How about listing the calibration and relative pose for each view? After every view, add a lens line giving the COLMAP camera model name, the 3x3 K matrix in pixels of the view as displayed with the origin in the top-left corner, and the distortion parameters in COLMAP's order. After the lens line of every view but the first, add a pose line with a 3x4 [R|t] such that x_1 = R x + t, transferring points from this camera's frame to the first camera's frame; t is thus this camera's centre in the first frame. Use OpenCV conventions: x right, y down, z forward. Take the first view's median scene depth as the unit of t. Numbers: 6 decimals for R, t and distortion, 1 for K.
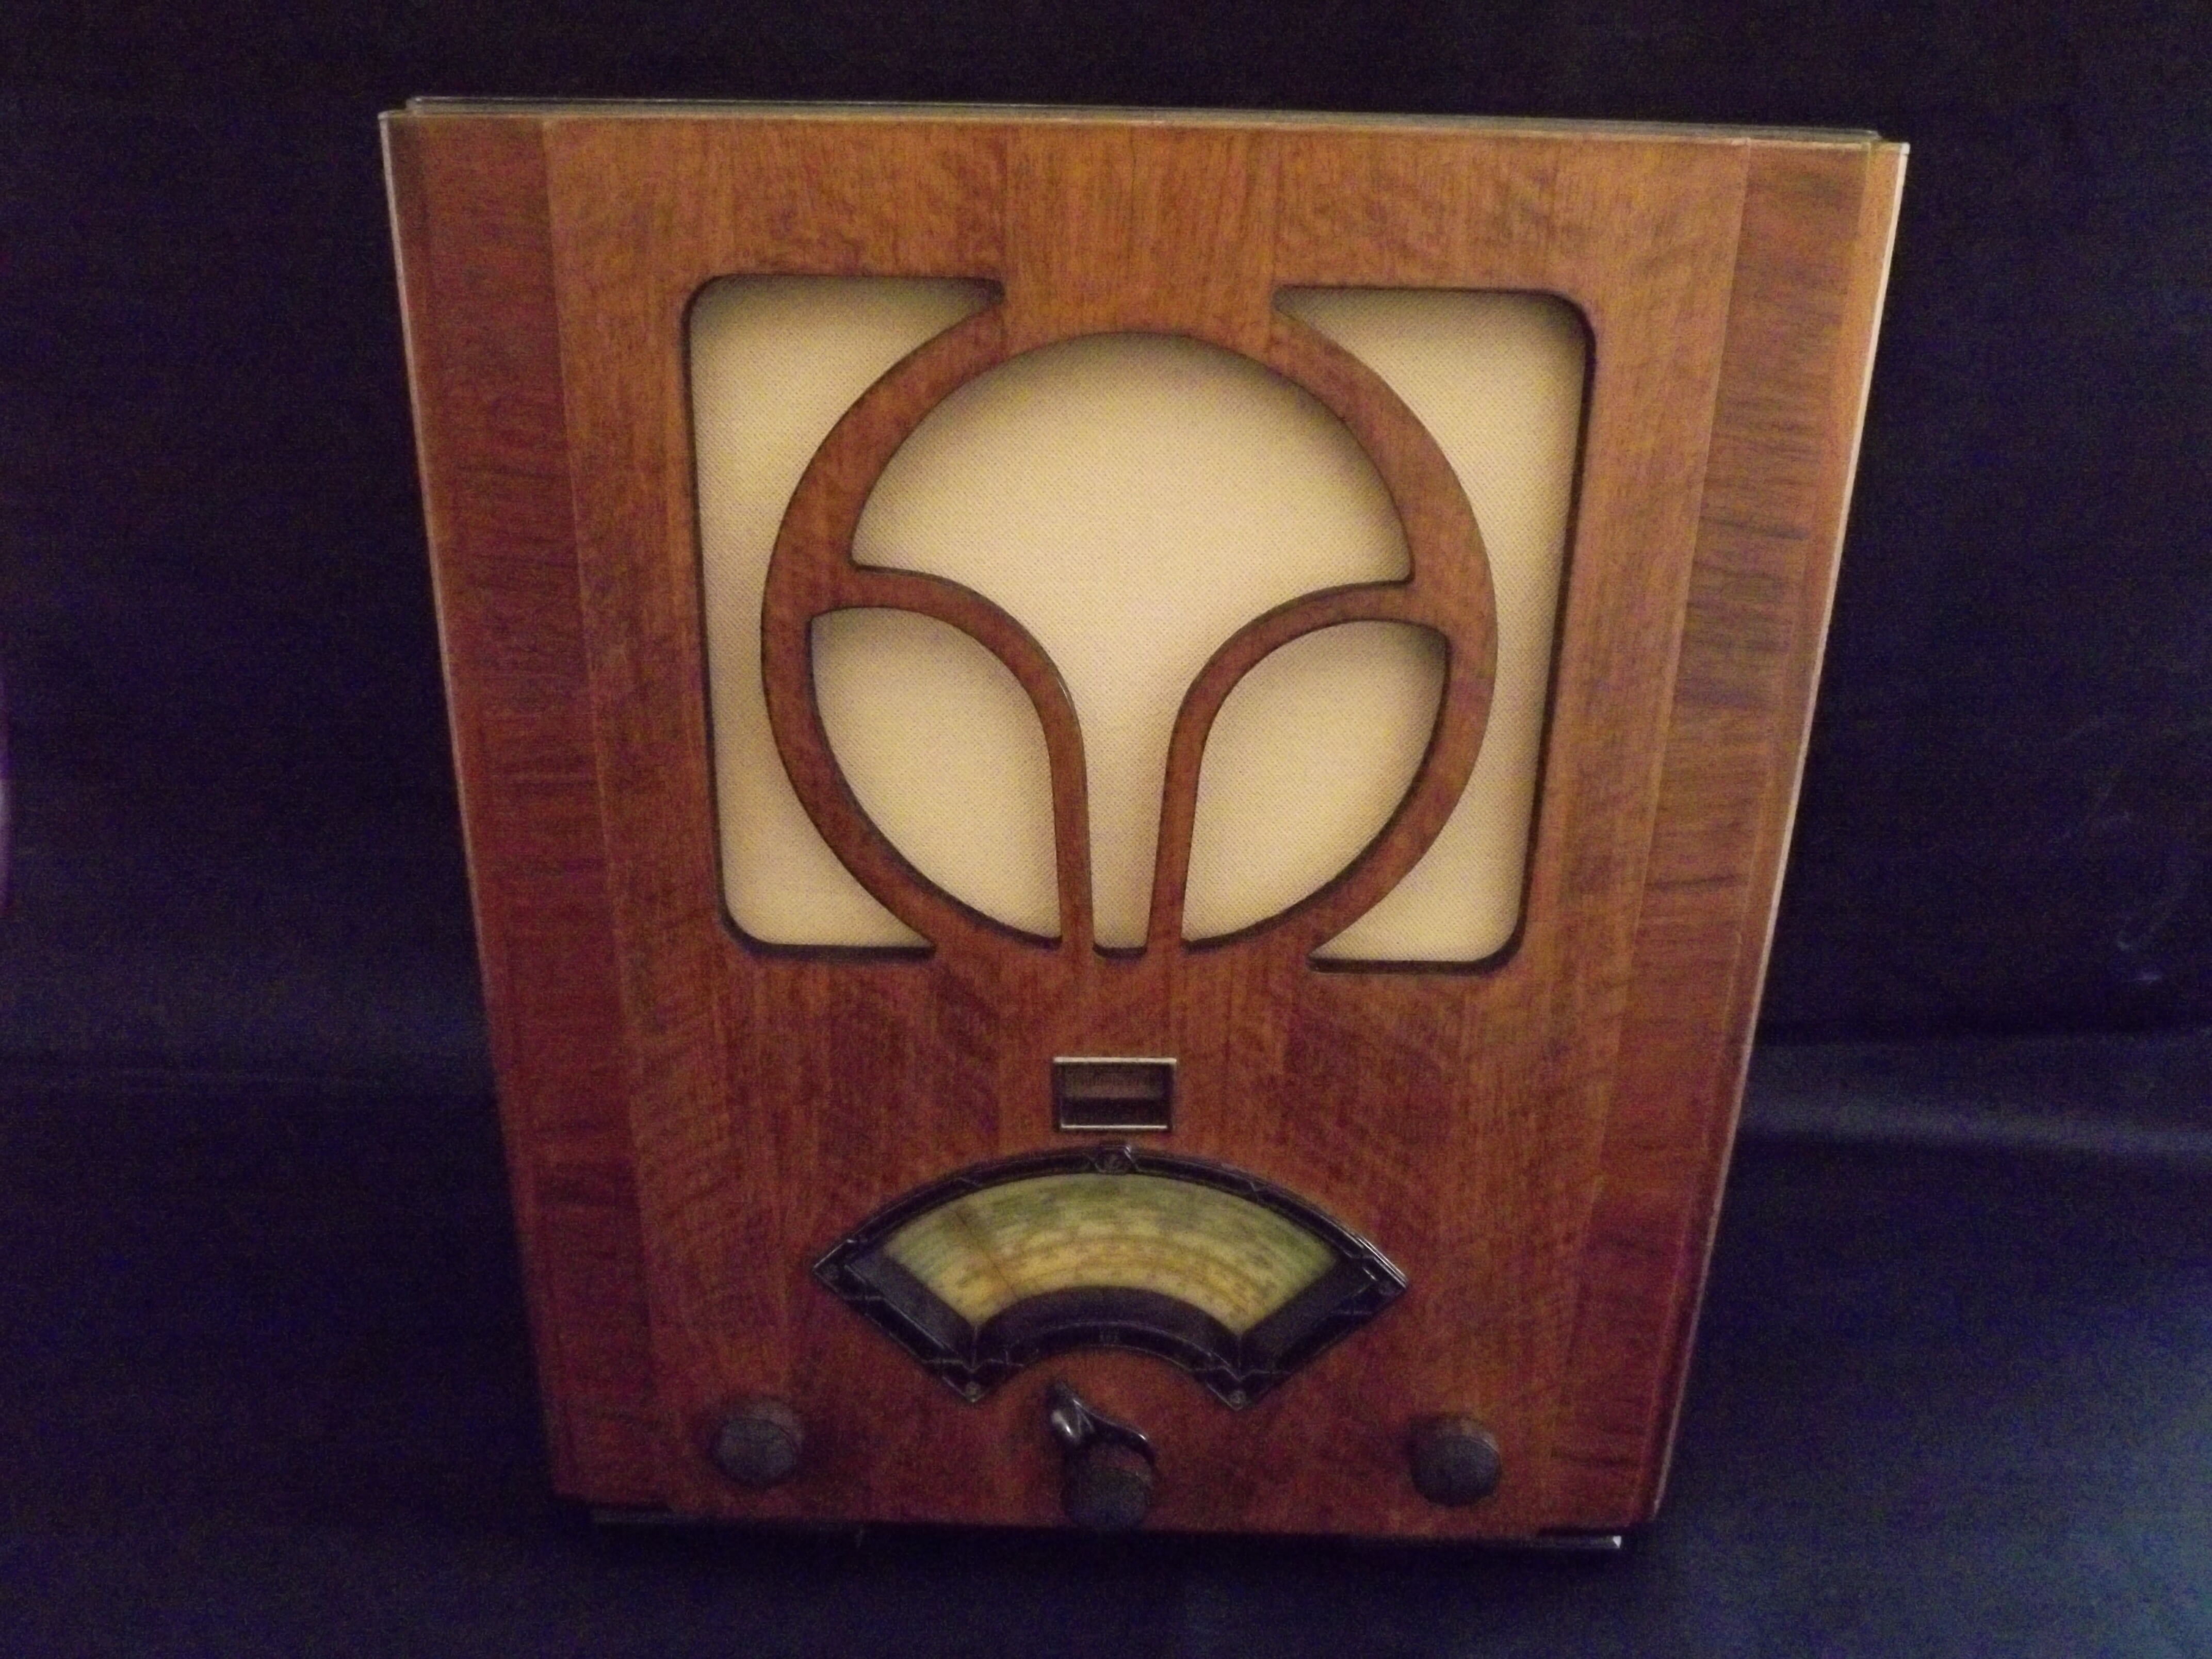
lens RADIAL K [[1649.0, 0, 1106.0], [0, 1649.0, 829.5], [0, 0, 1]] dist [-0.072132, 0.031537]
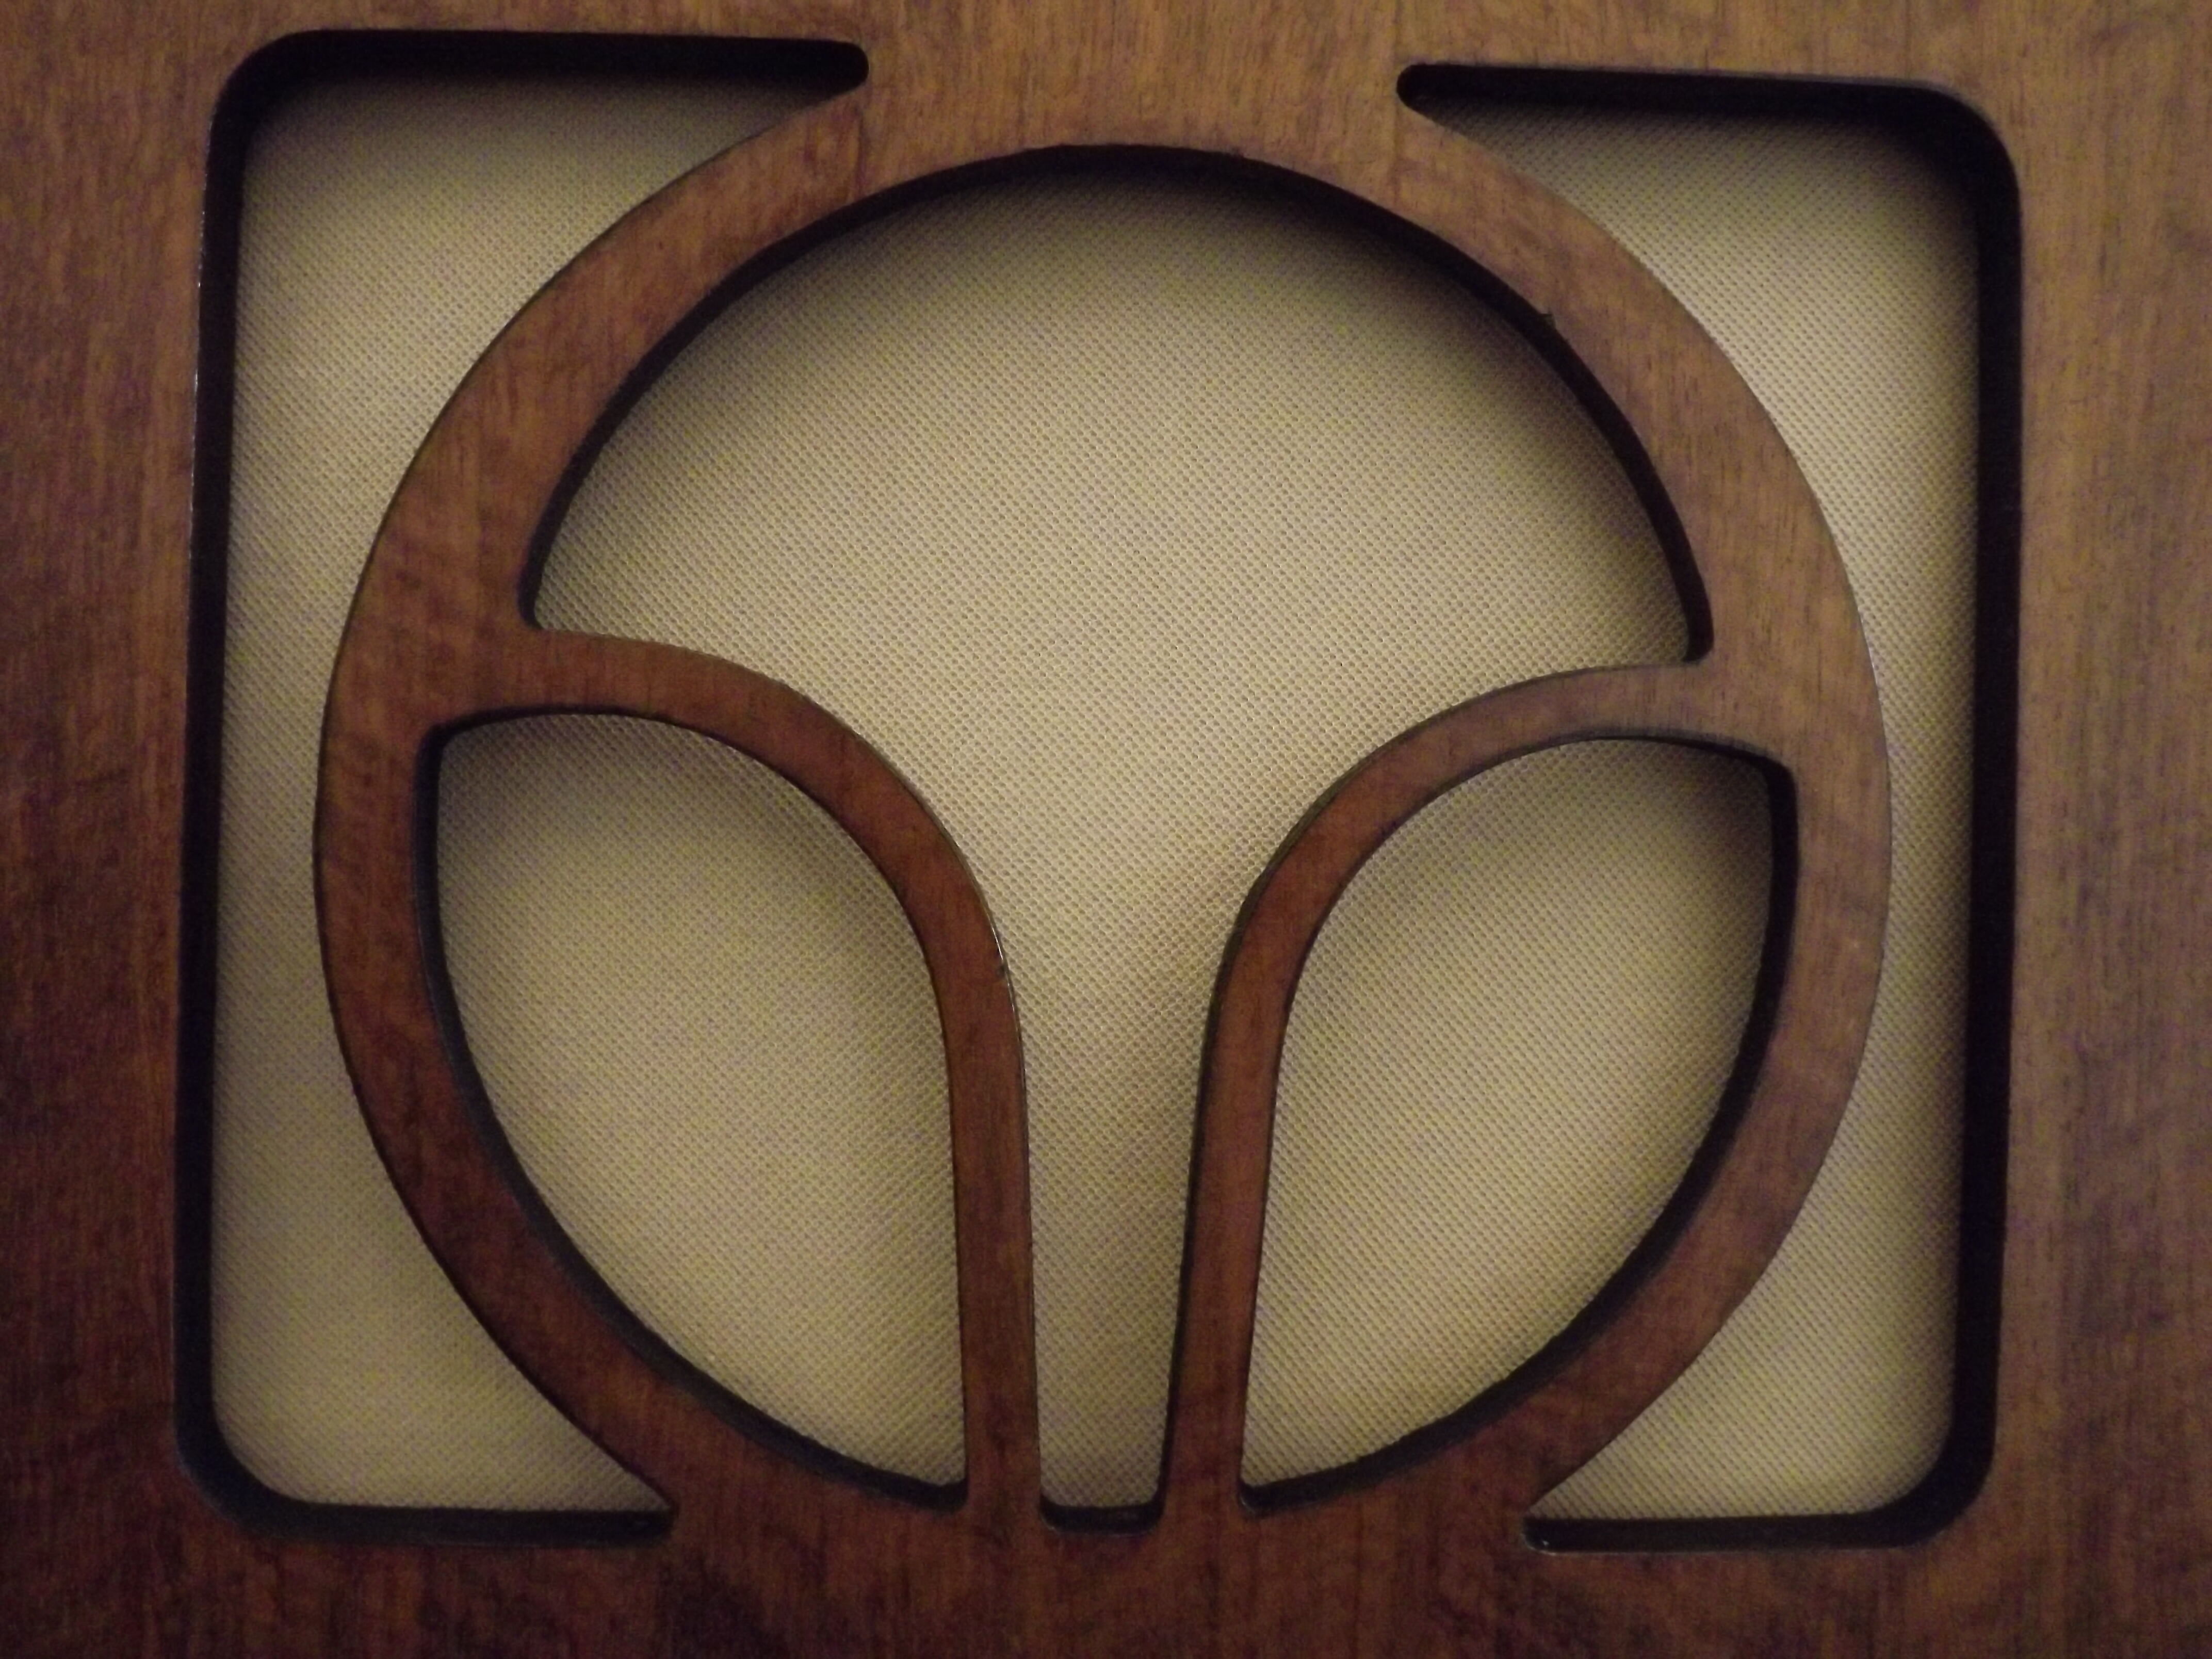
lens RADIAL K [[1649.0, 0, 1106.0], [0, 1649.0, 829.5], [0, 0, 1]] dist [-0.072132, 0.031537]
pose [[0.998534, 0.001035, 0.054127, -0.013453], [0.018362, 0.934076, -0.356603, 0.057604], [-0.050928, 0.357074, 0.932687, 0.520271]]
